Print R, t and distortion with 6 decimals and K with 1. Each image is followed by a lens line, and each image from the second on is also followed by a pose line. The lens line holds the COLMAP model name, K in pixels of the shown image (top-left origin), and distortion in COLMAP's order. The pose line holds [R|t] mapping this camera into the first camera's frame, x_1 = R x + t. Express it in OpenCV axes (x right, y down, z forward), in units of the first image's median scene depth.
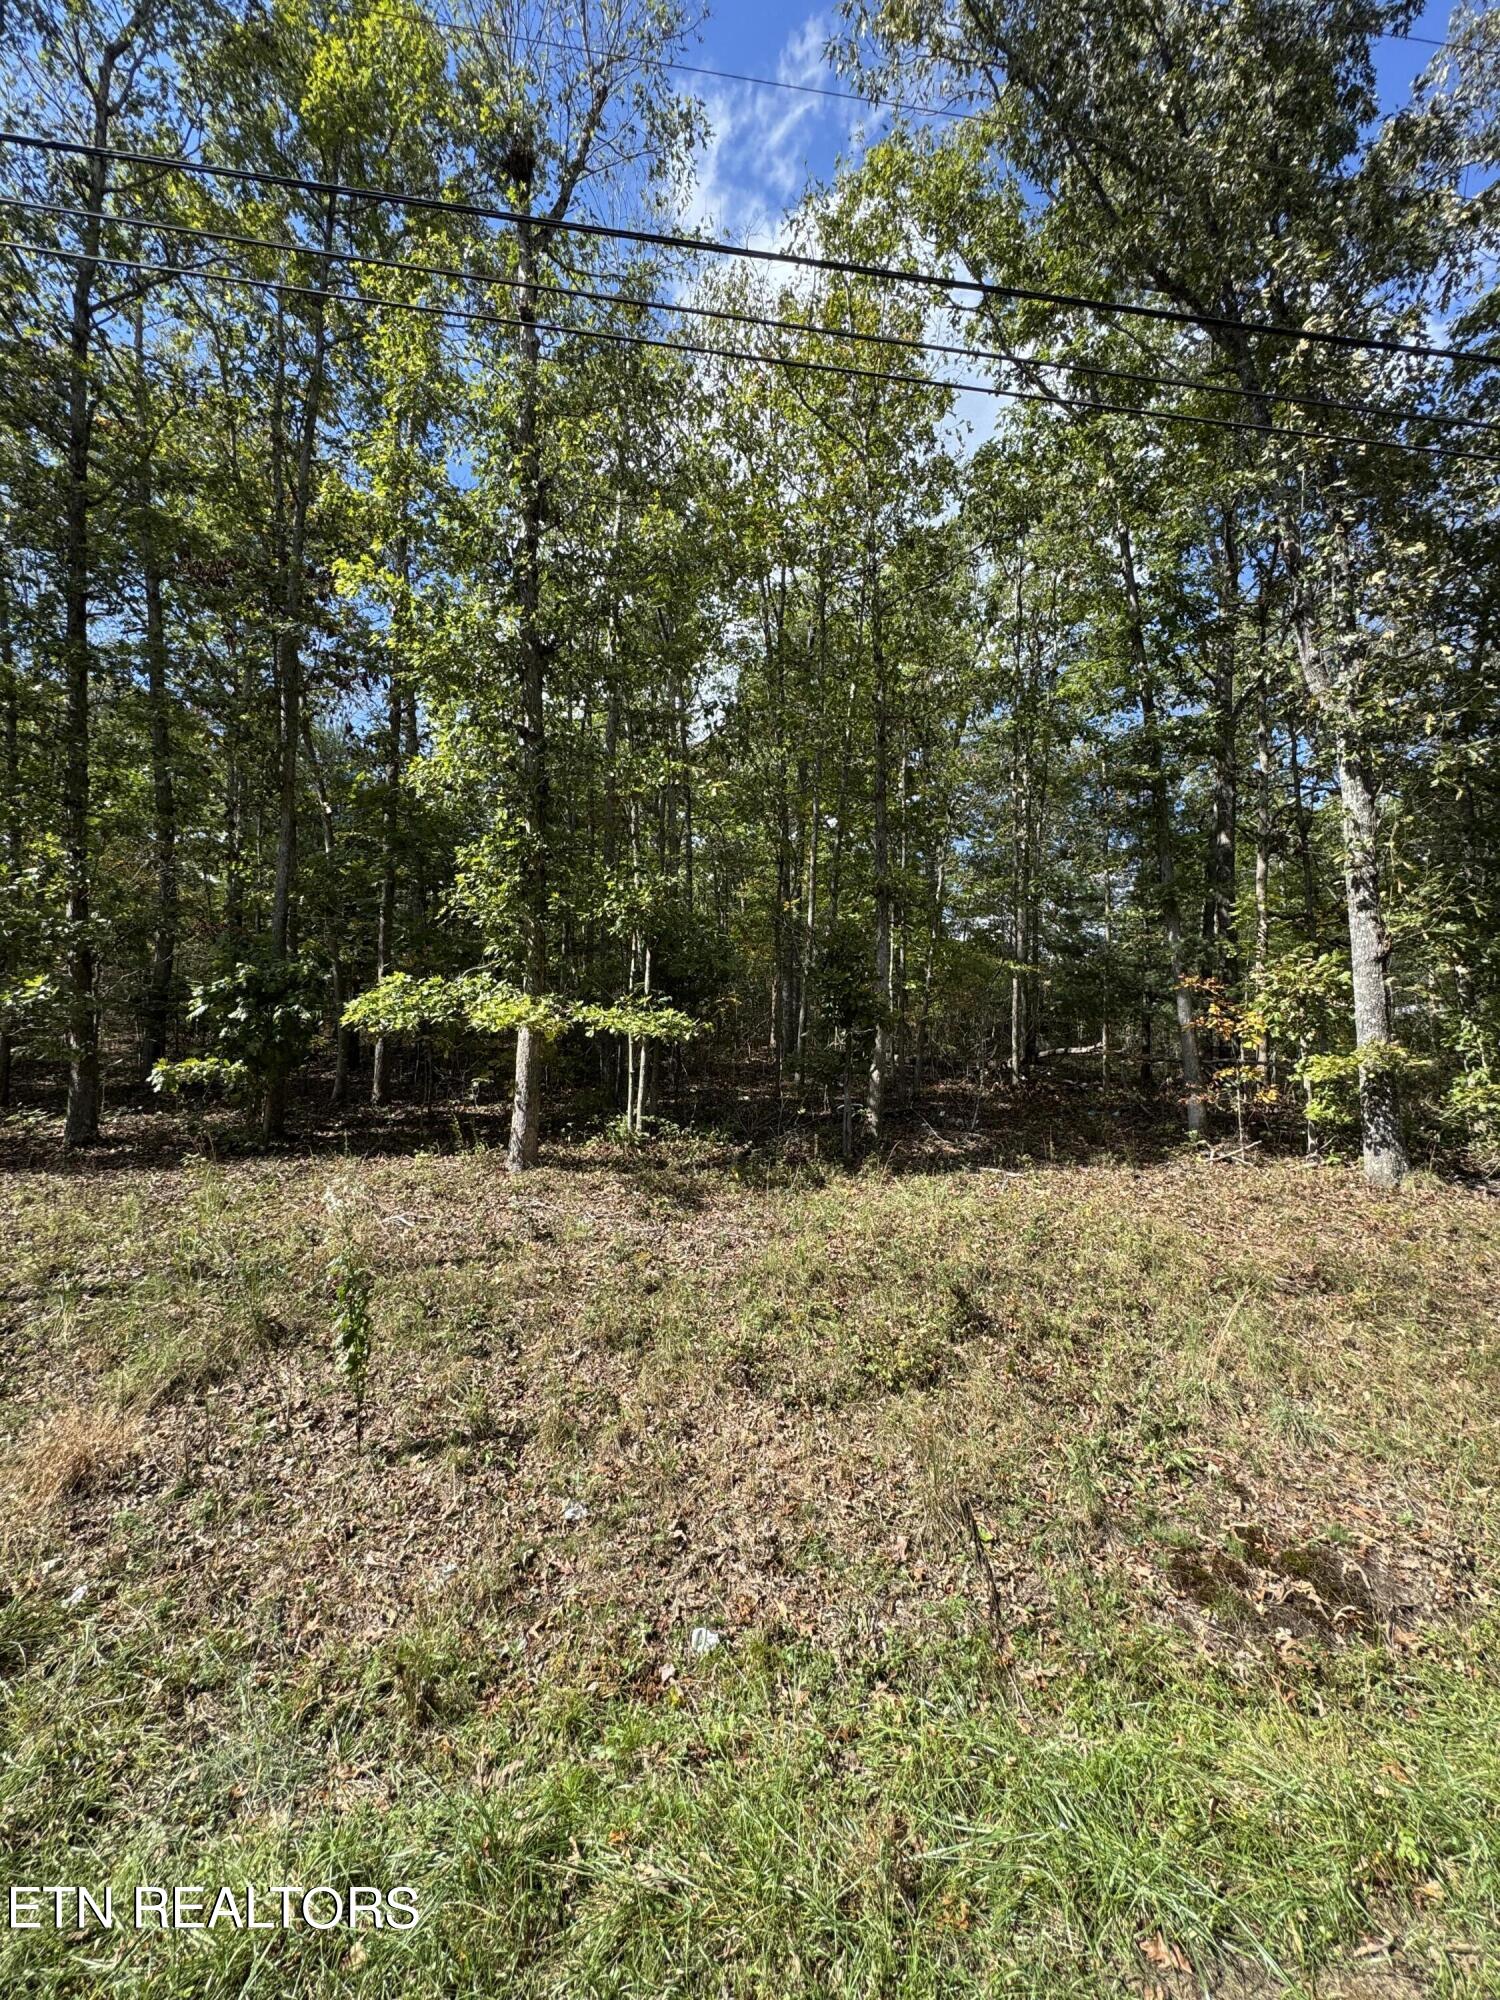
lens RADIAL K [[802.3, 0, 750.0], [0, 802.3, 1000.0], [0, 0, 1]] dist [0.000020, -0.000313]
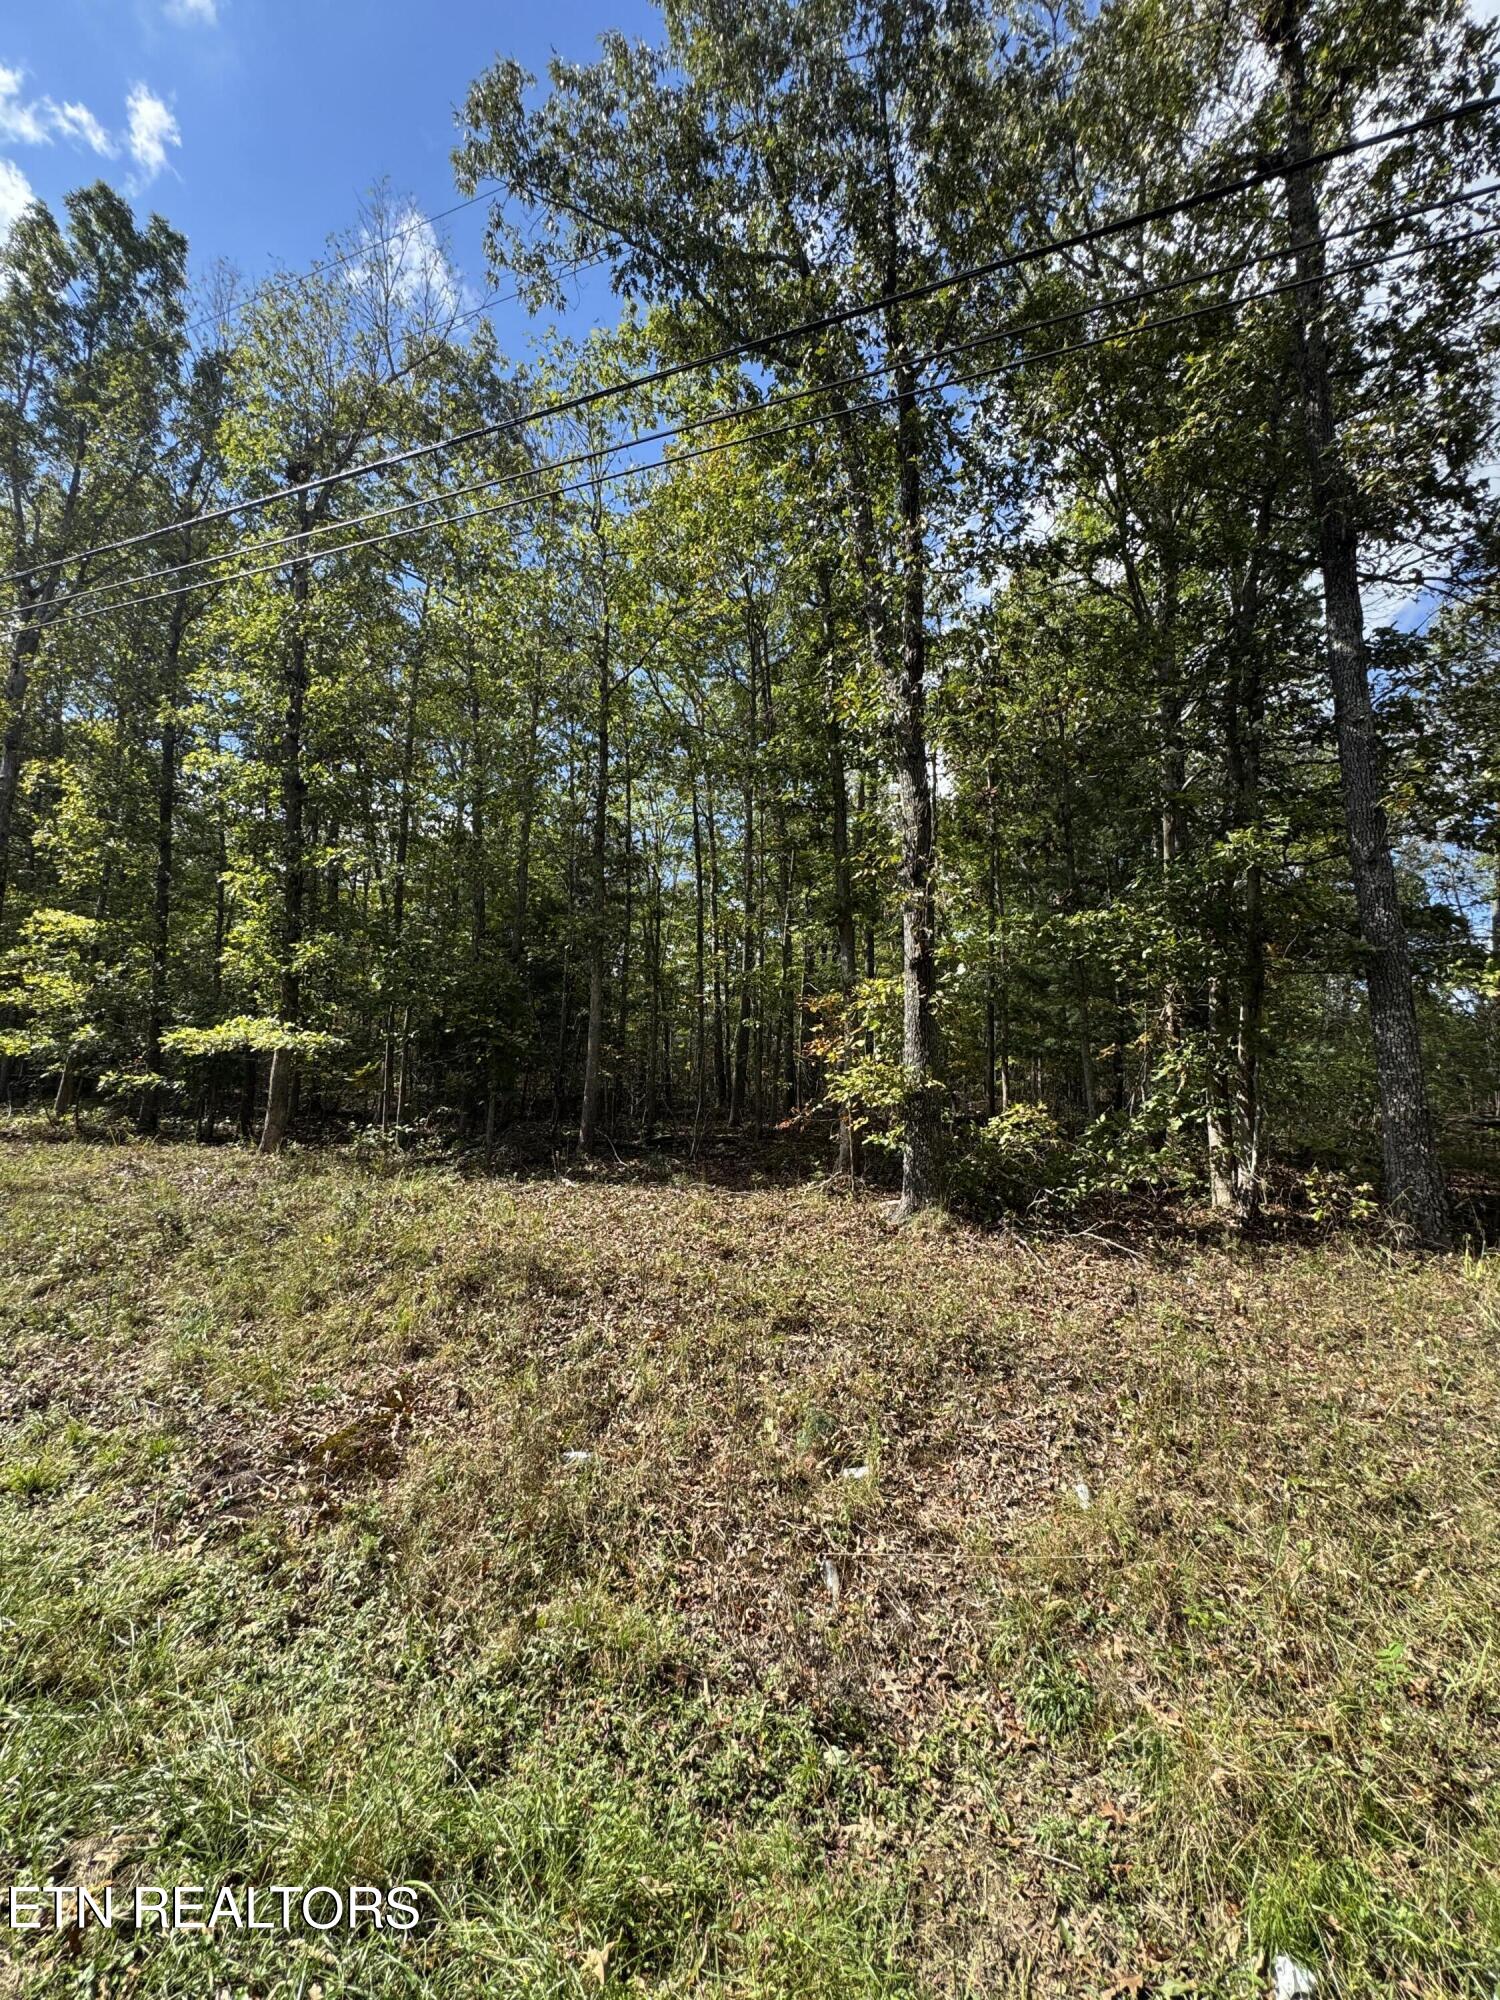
lens RADIAL K [[802.3, 0, 750.0], [0, 802.3, 1000.0], [0, 0, 1]] dist [0.000020, -0.000313]
pose [[0.886910, -0.044033, -0.459840, 1.045684], [0.003774, 0.996104, -0.088103, 0.066149], [0.461928, 0.076404, 0.883620, 0.135233]]
